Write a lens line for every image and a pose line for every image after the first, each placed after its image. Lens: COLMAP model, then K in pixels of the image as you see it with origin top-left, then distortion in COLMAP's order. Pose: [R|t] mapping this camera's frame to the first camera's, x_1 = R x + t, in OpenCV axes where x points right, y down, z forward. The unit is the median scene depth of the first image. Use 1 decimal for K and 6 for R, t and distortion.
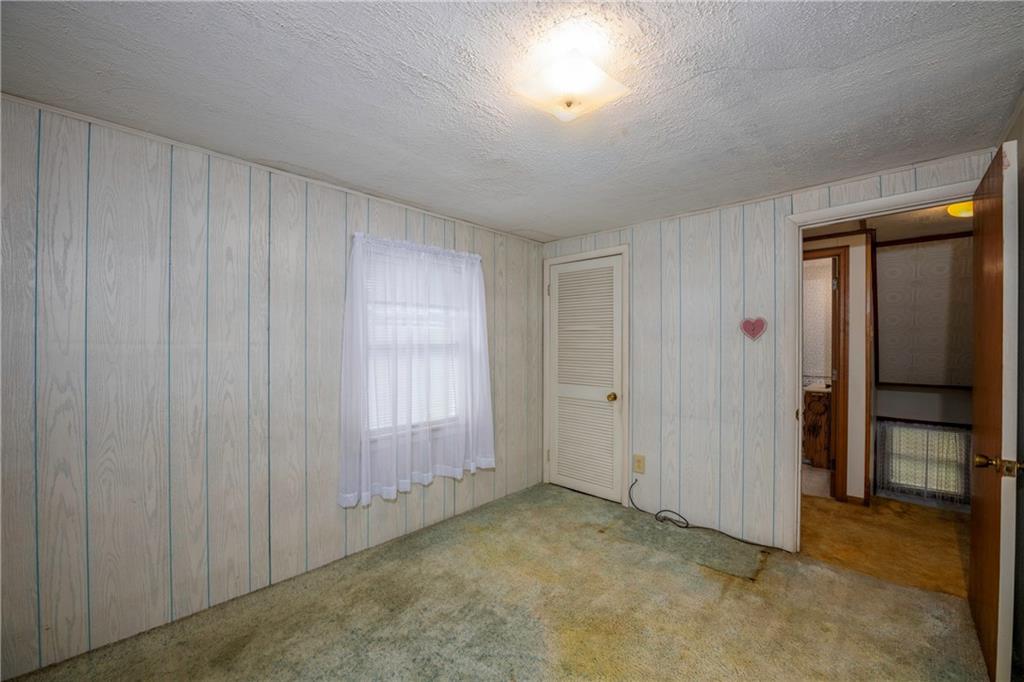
lens RADIAL K [[406.7, 0, 507.0], [0, 406.7, 342.5], [0, 0, 1]] dist [-0.001620, -0.000238]
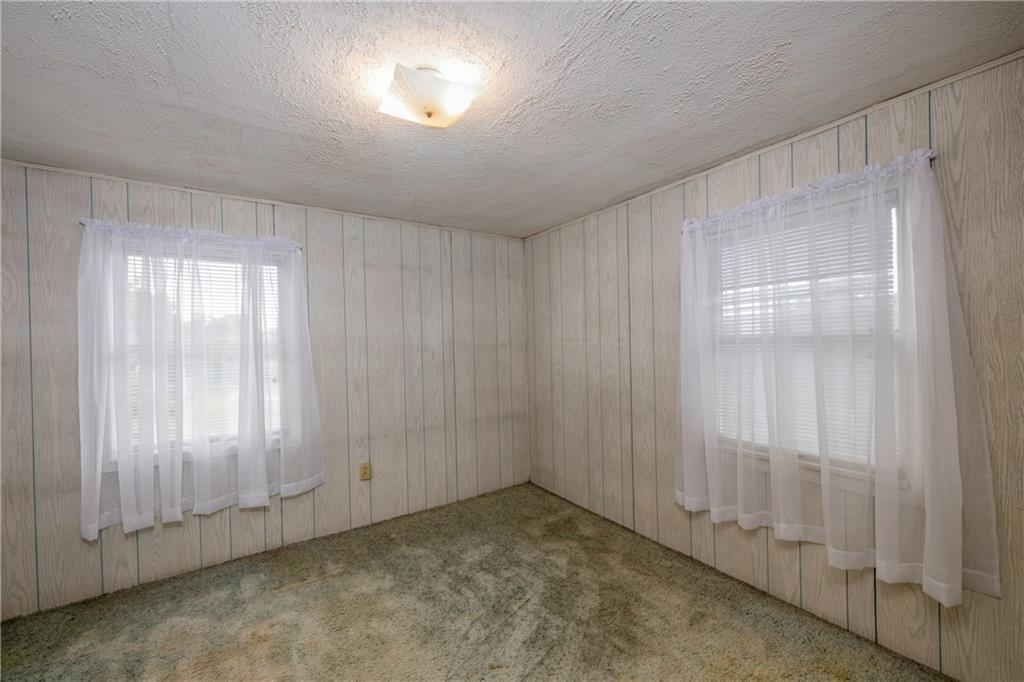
lens RADIAL K [[406.7, 0, 507.0], [0, 406.7, 342.5], [0, 0, 1]] dist [-0.001620, -0.000238]
pose [[-0.191705, 0.002256, -0.981450, 0.736660], [0.023558, 0.999720, -0.002303, 0.005476], [0.981170, -0.023563, -0.191704, 0.874823]]
